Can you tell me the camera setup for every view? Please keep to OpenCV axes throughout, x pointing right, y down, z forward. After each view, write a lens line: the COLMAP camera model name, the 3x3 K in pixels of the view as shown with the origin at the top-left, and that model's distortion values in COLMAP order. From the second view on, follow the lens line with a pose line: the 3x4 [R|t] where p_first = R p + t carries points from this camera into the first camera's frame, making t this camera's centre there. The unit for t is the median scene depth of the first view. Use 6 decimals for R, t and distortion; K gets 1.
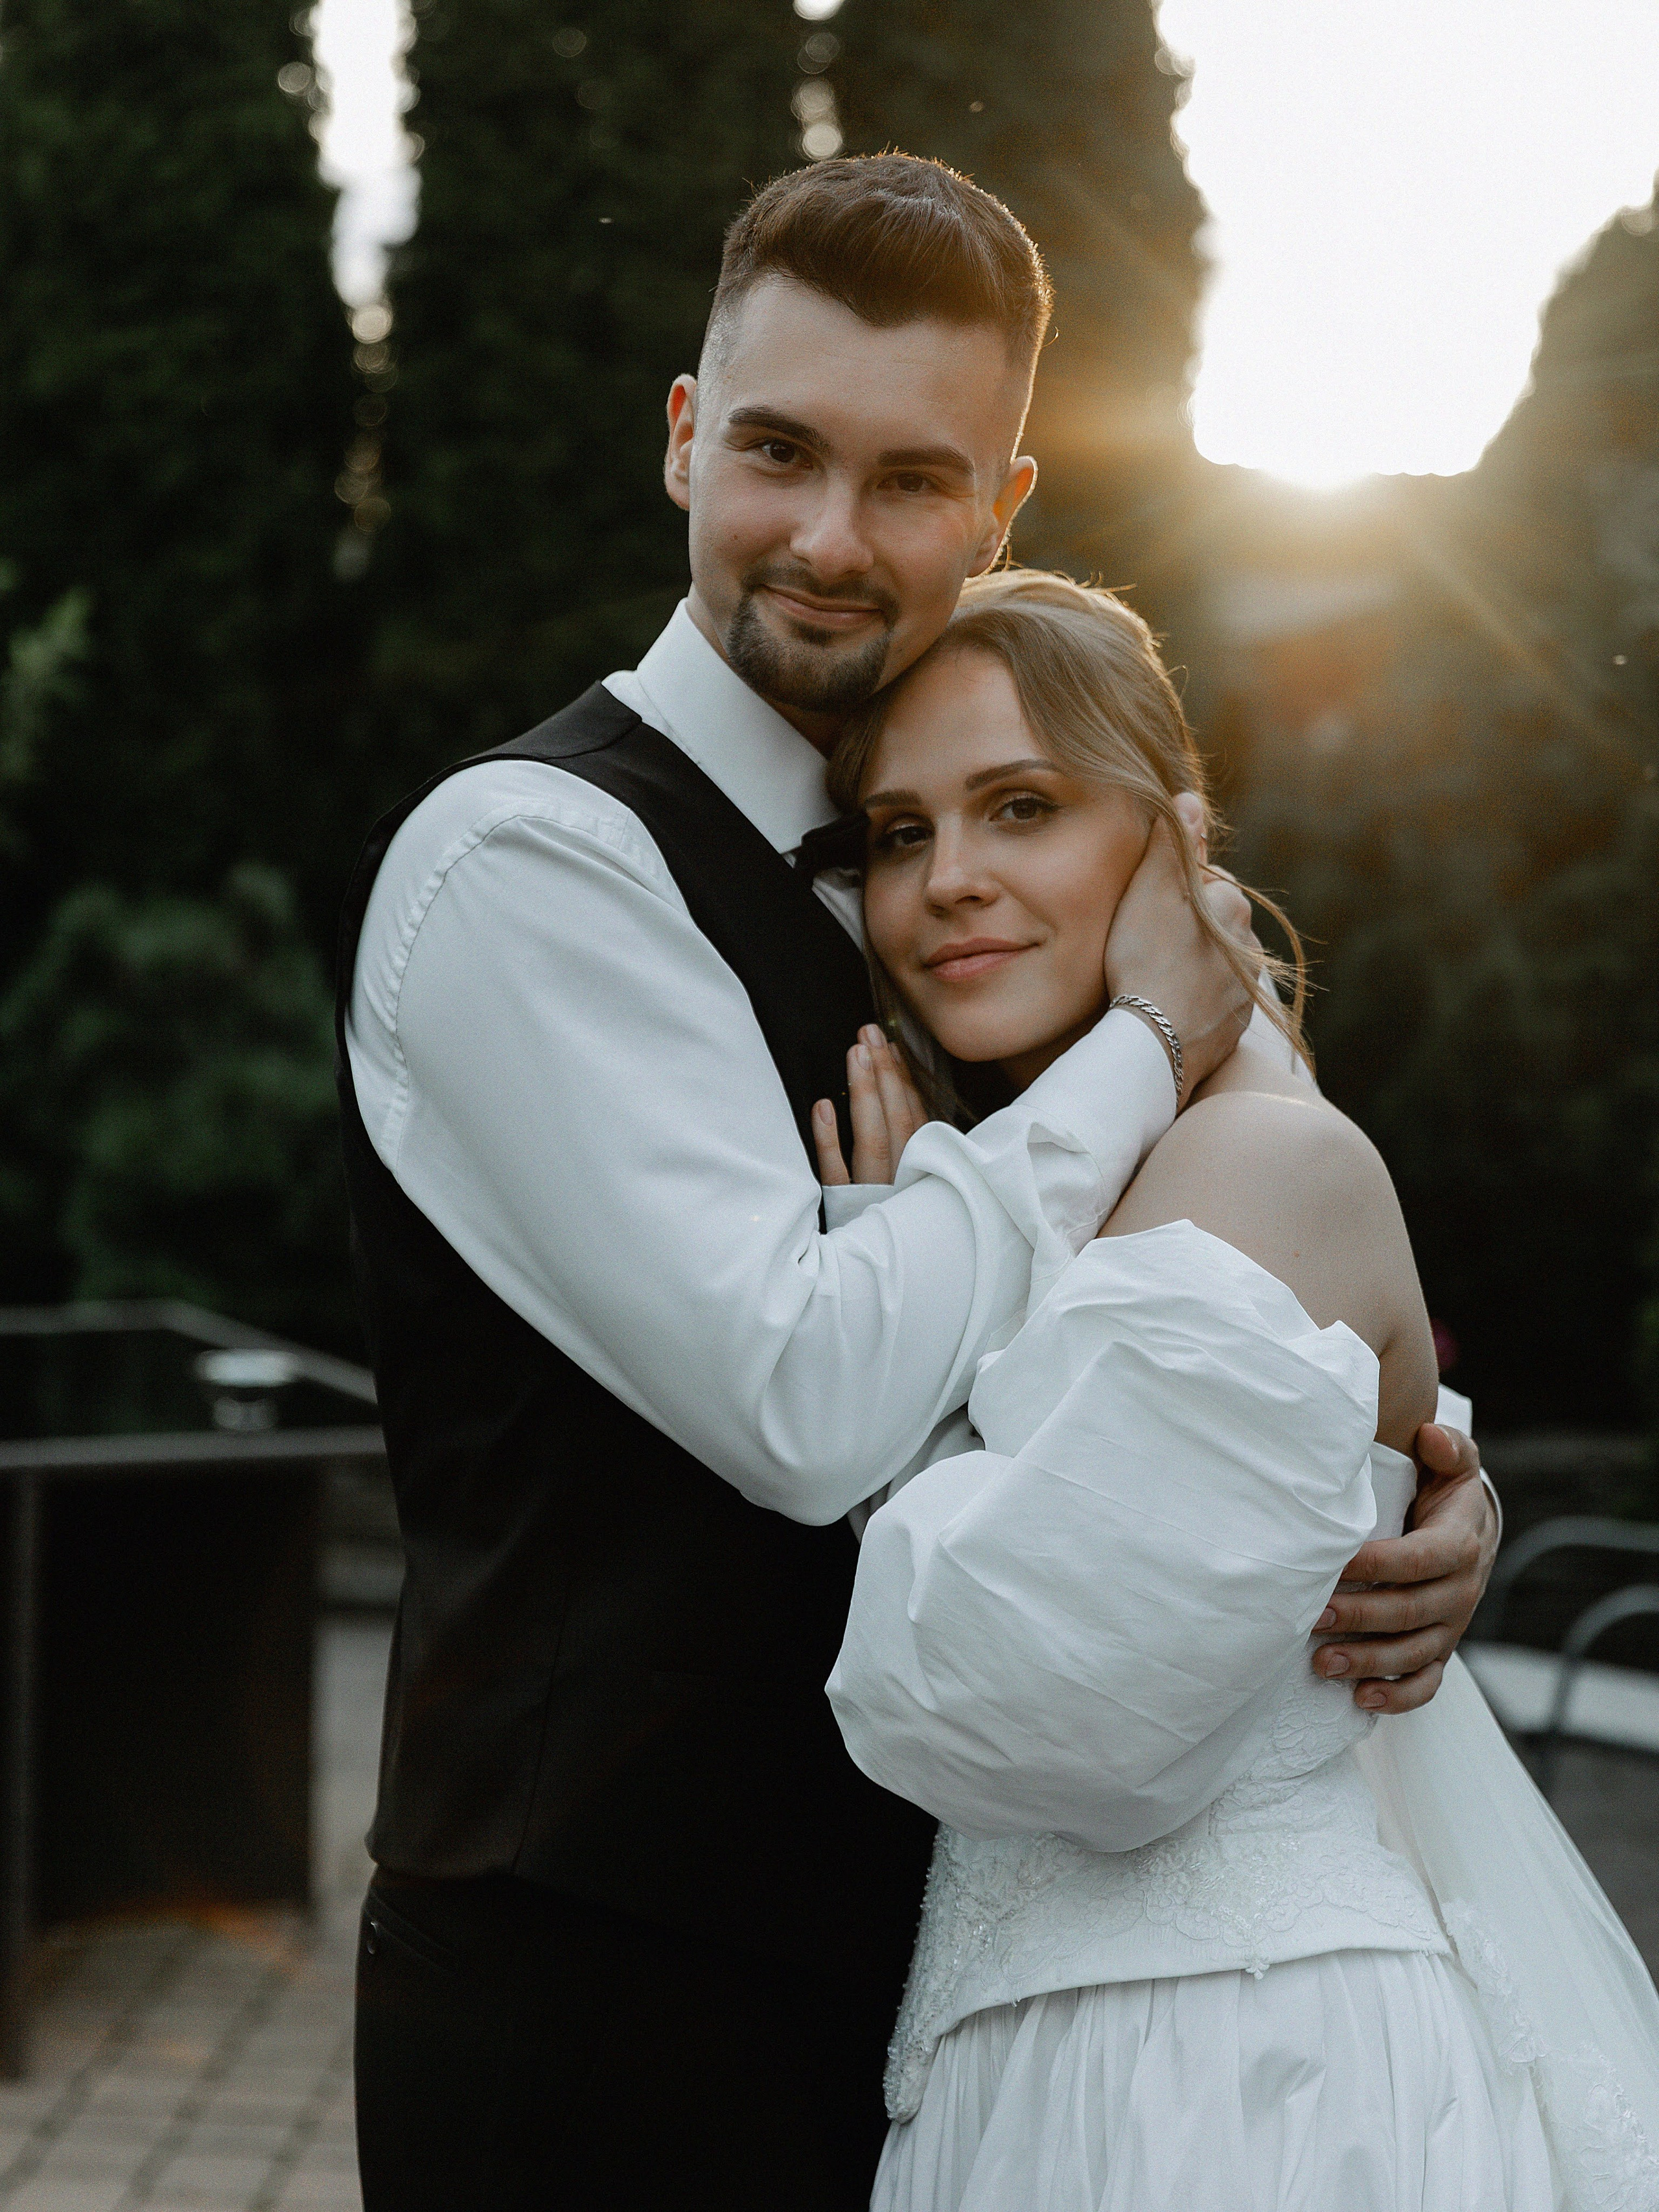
lens RADIAL K [[4649.5, 0, 829.5], [0, 4649.5, 1106.0], [0, 0, 1]] dist [-0.005168, 0.568690]
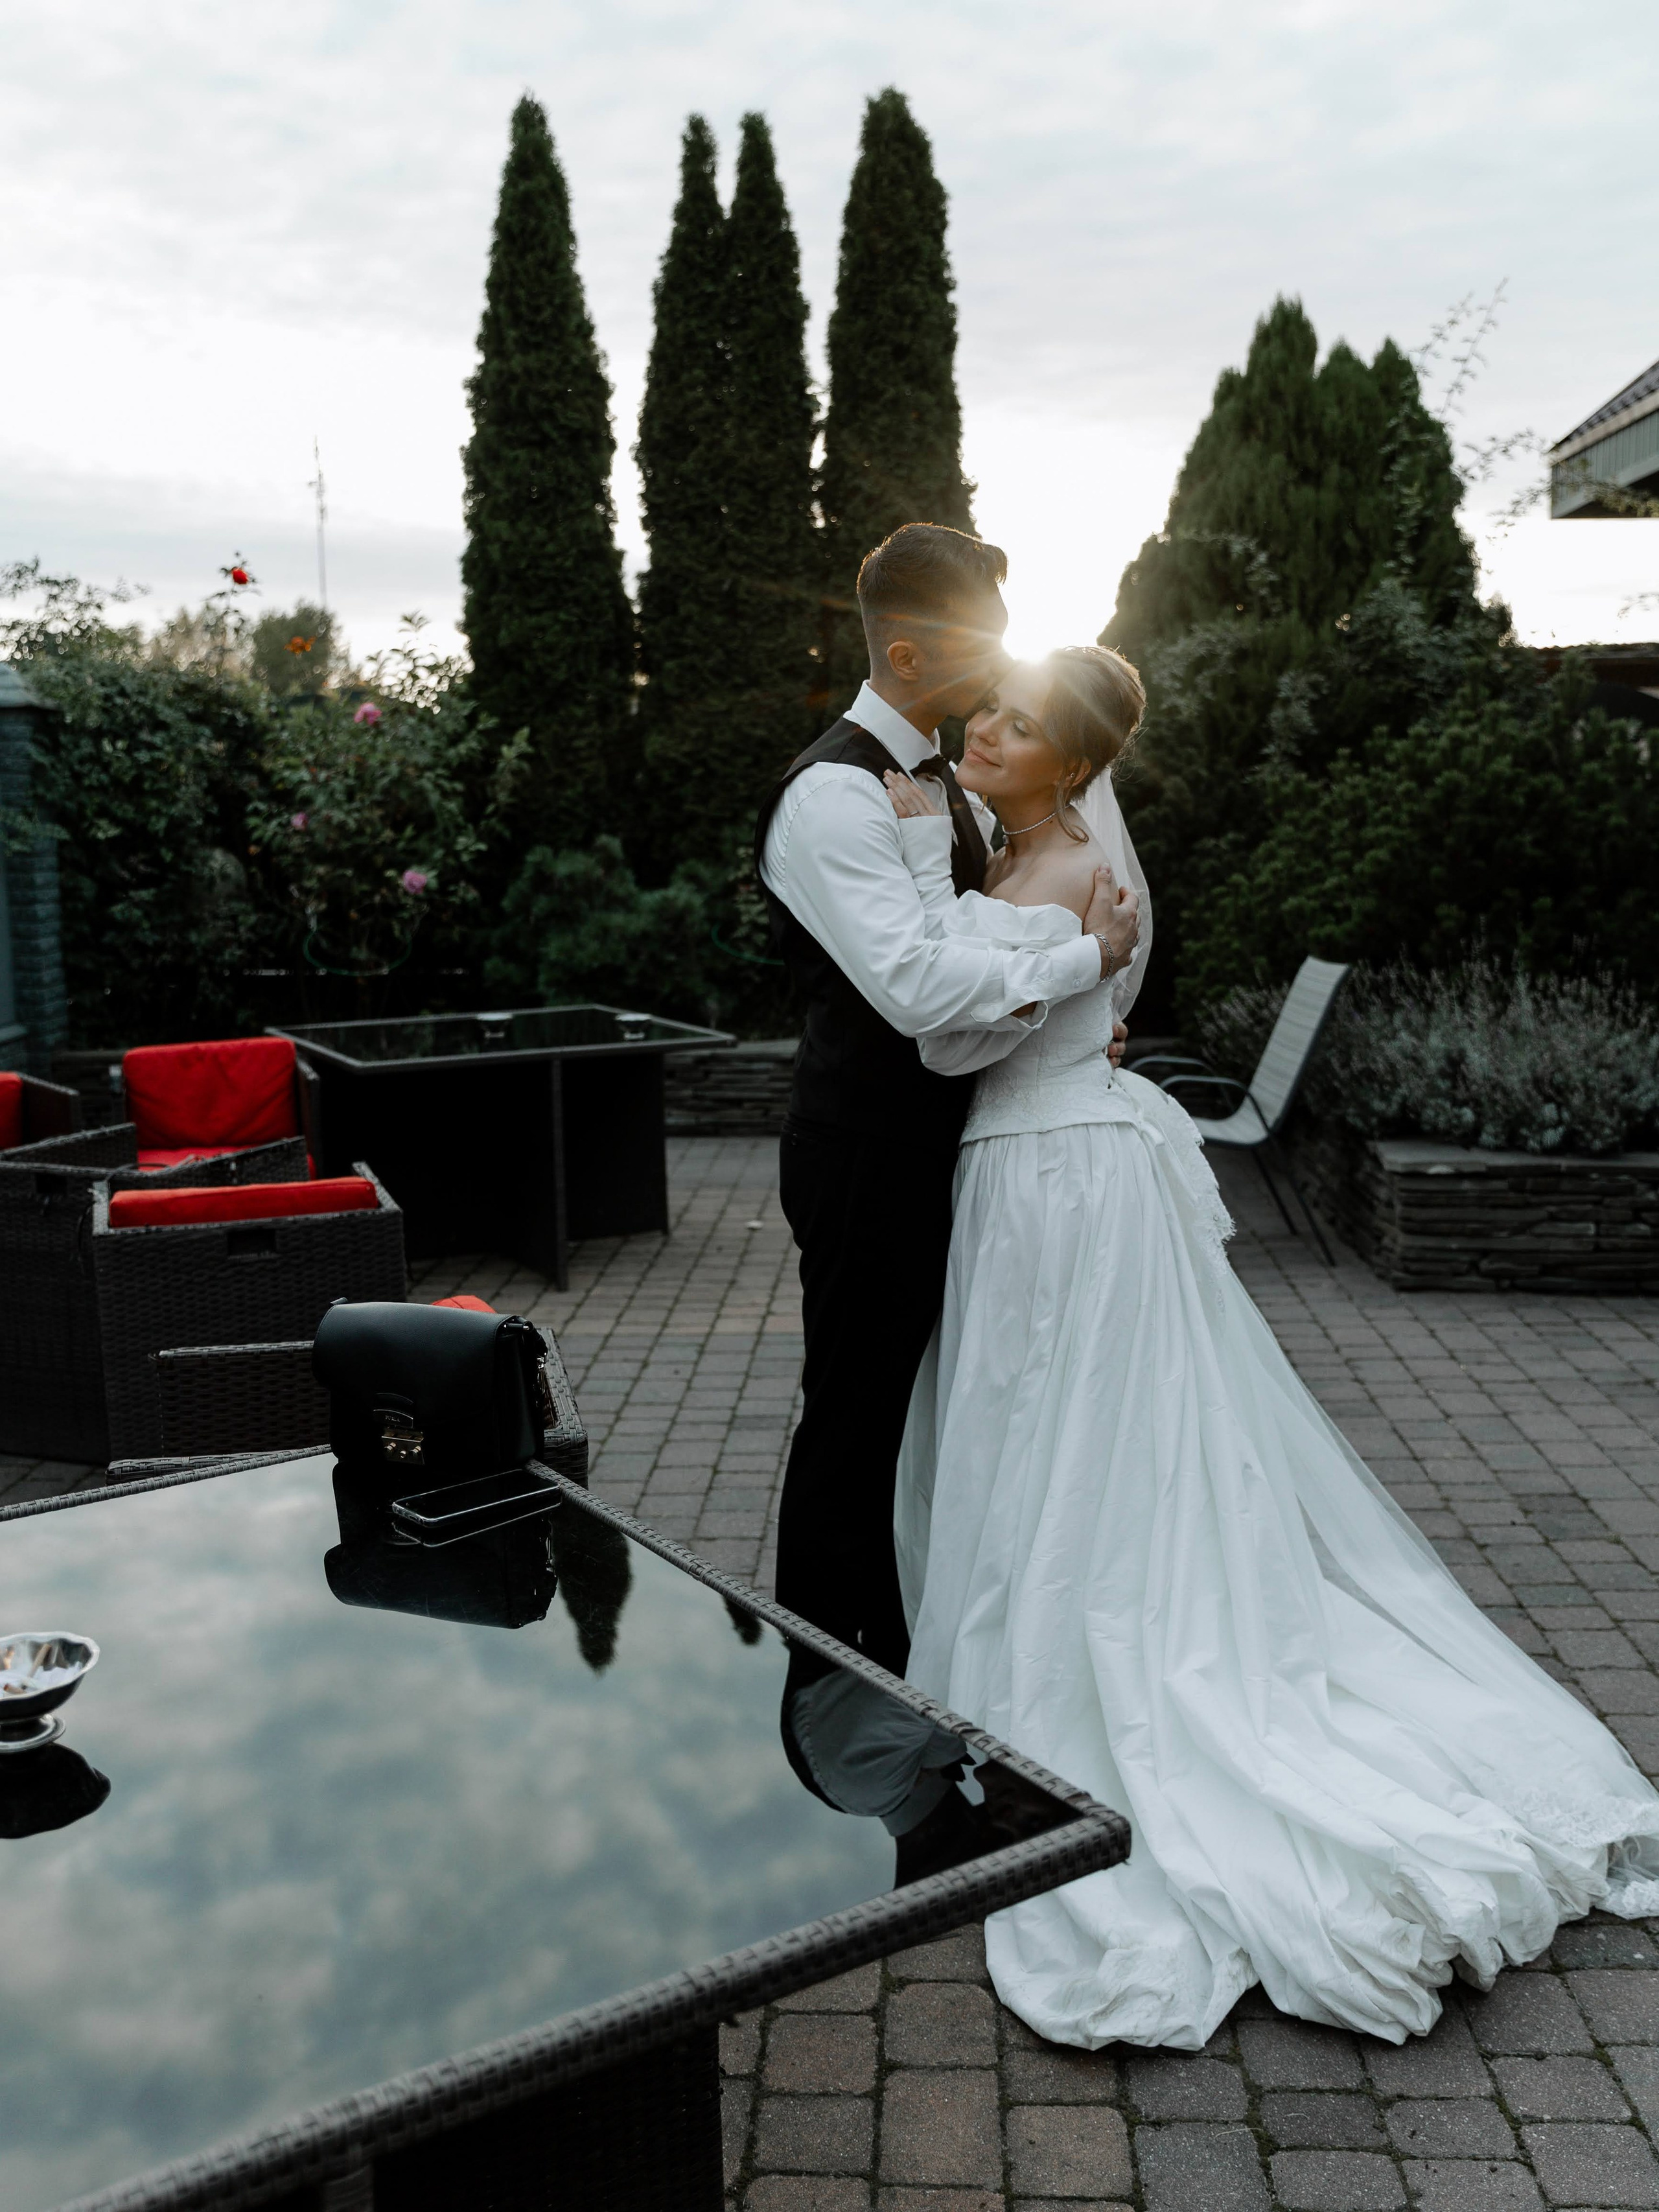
lens RADIAL K [[2060.2, 0, 837.1], [0, 2060.2, 1112.8], [0, 0, 1]] dist [-0.000800, 0.006699]
pose [[0.998852, -0.047901, -0.000286, -0.009295], [0.047782, 0.995904, 0.076756, 0.017959], [-0.003392, -0.076682, 0.997050, -0.099382]]
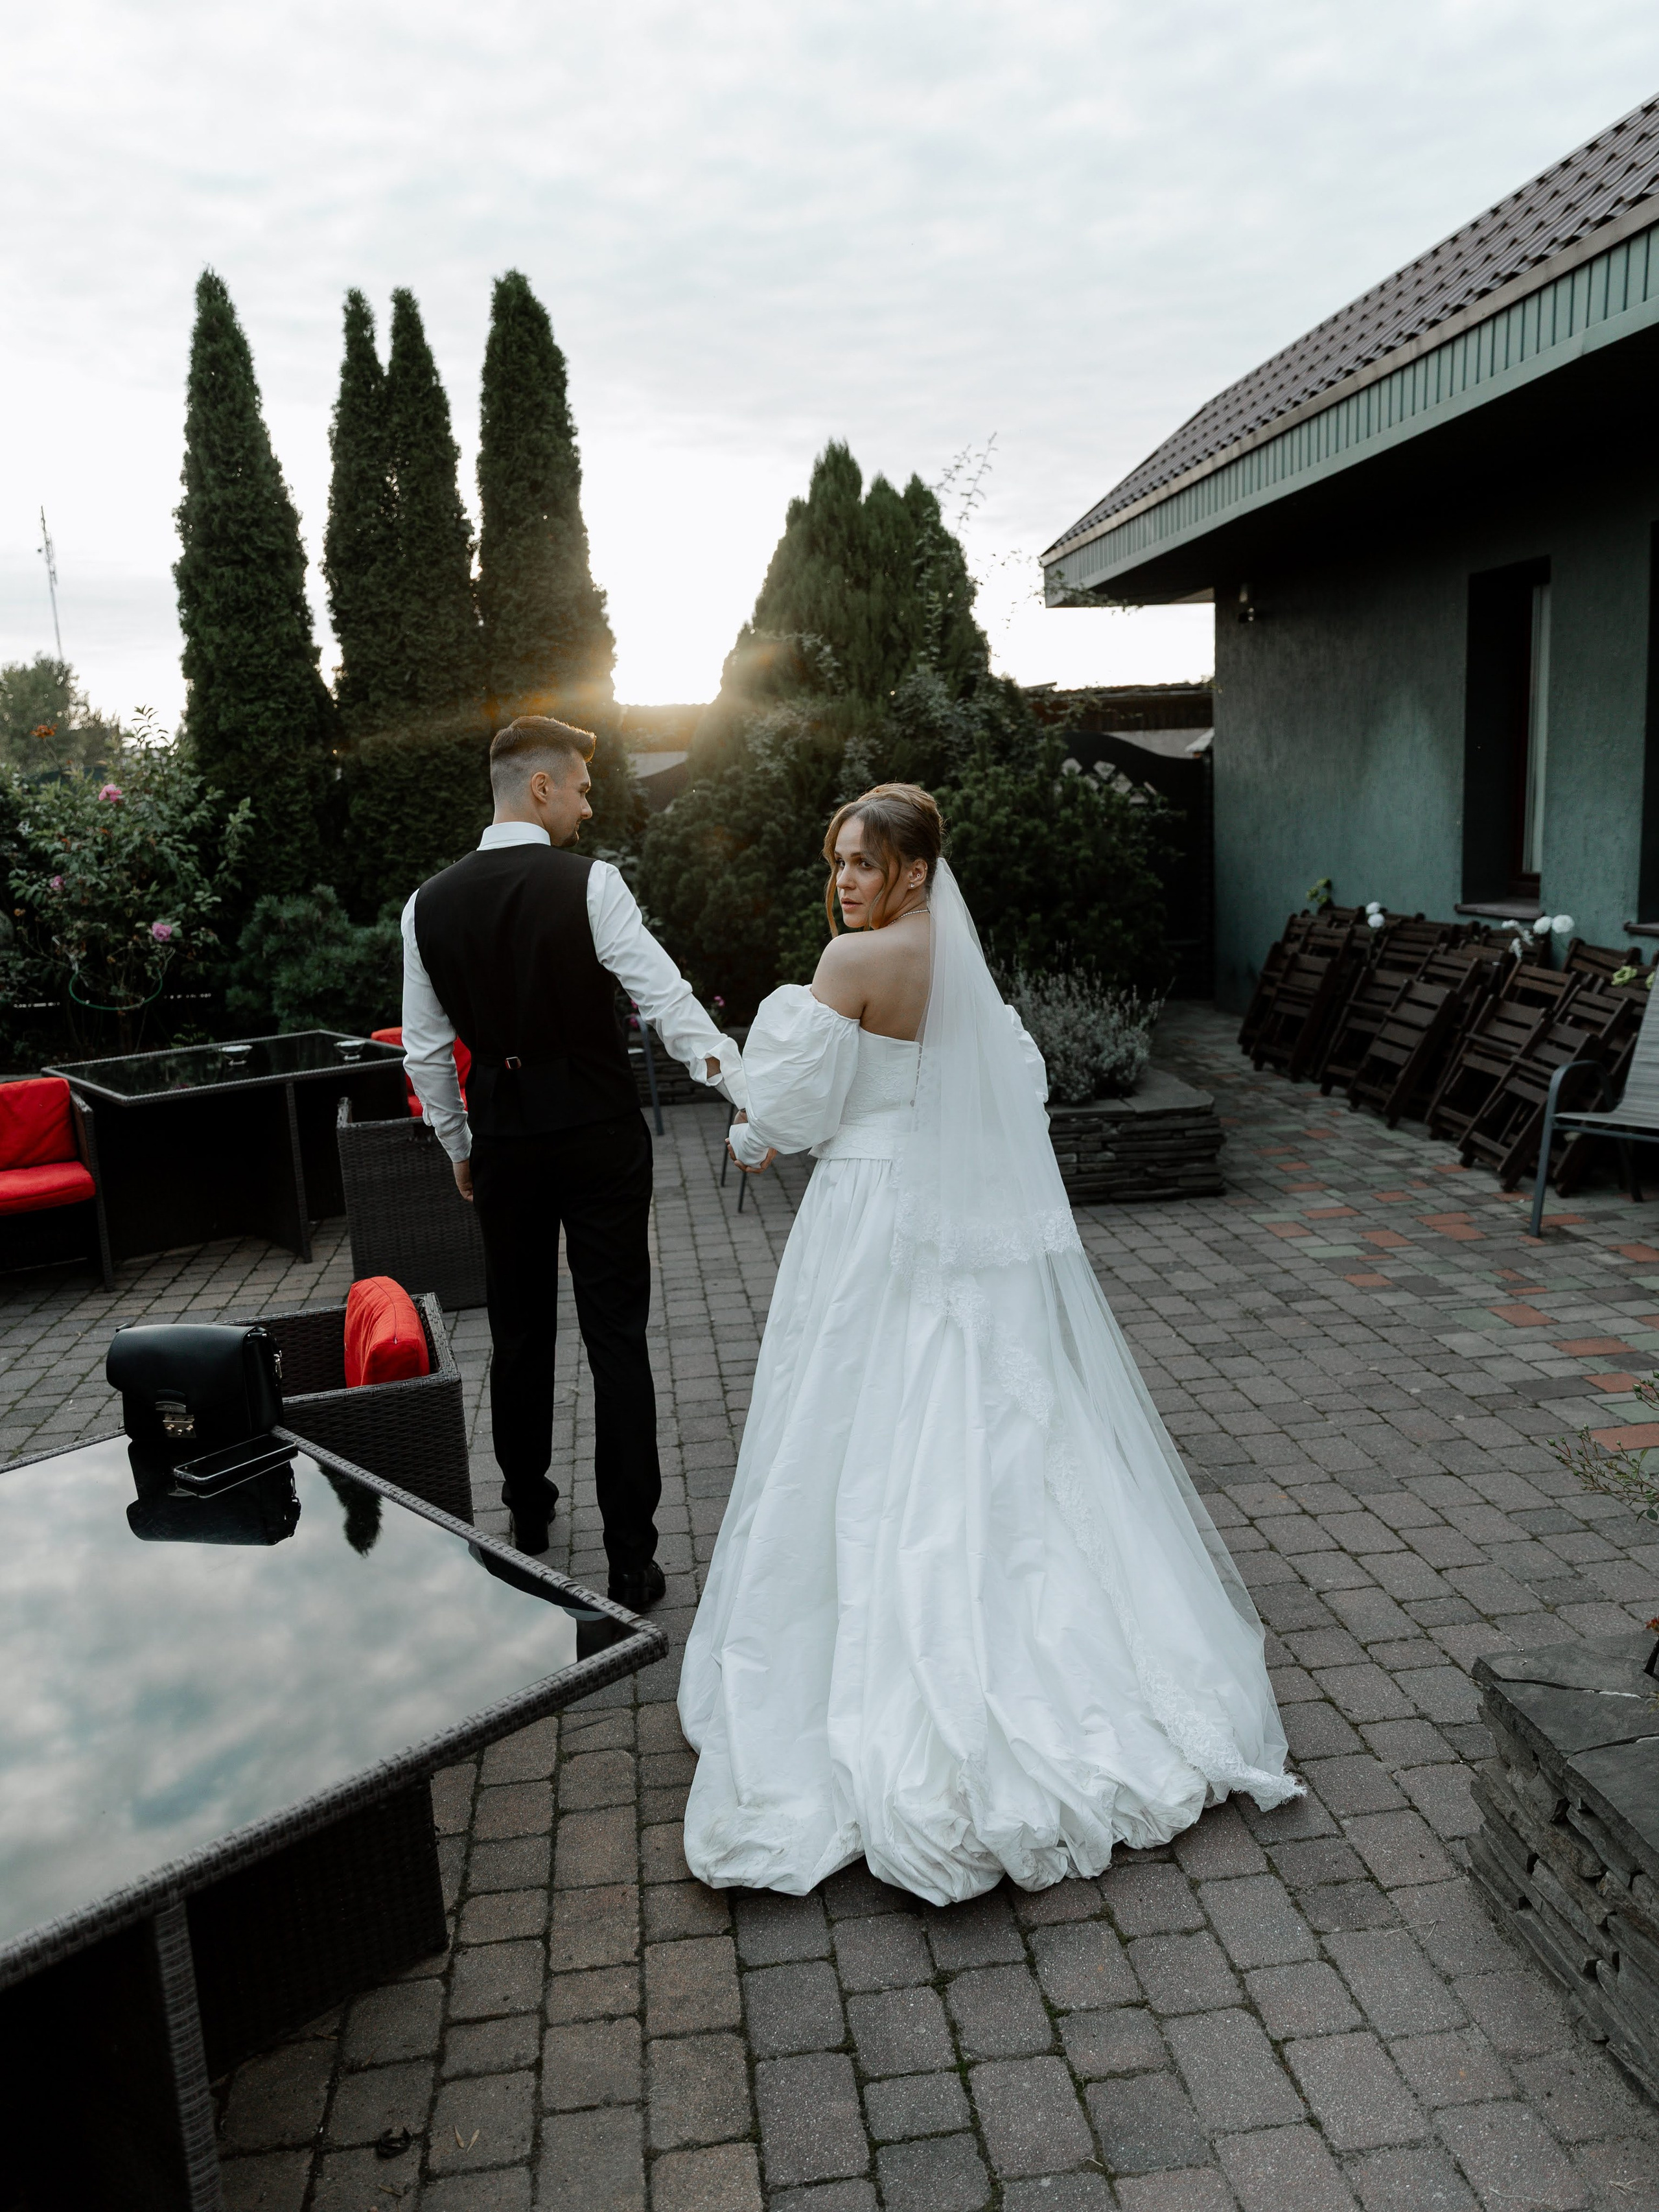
lens RADIAL K [[1659.8, 0, 832.2], [0, 1659.8, 1111.7], [0, 0, 1]] dist [0.015905, -0.006479]
pose [[0.979120, -0.114758, 0.167796, 0.004136], [0.095431, 0.988292, 0.119049, -0.002025], [-0.179493, -0.100550, 0.978607, -0.147227]]
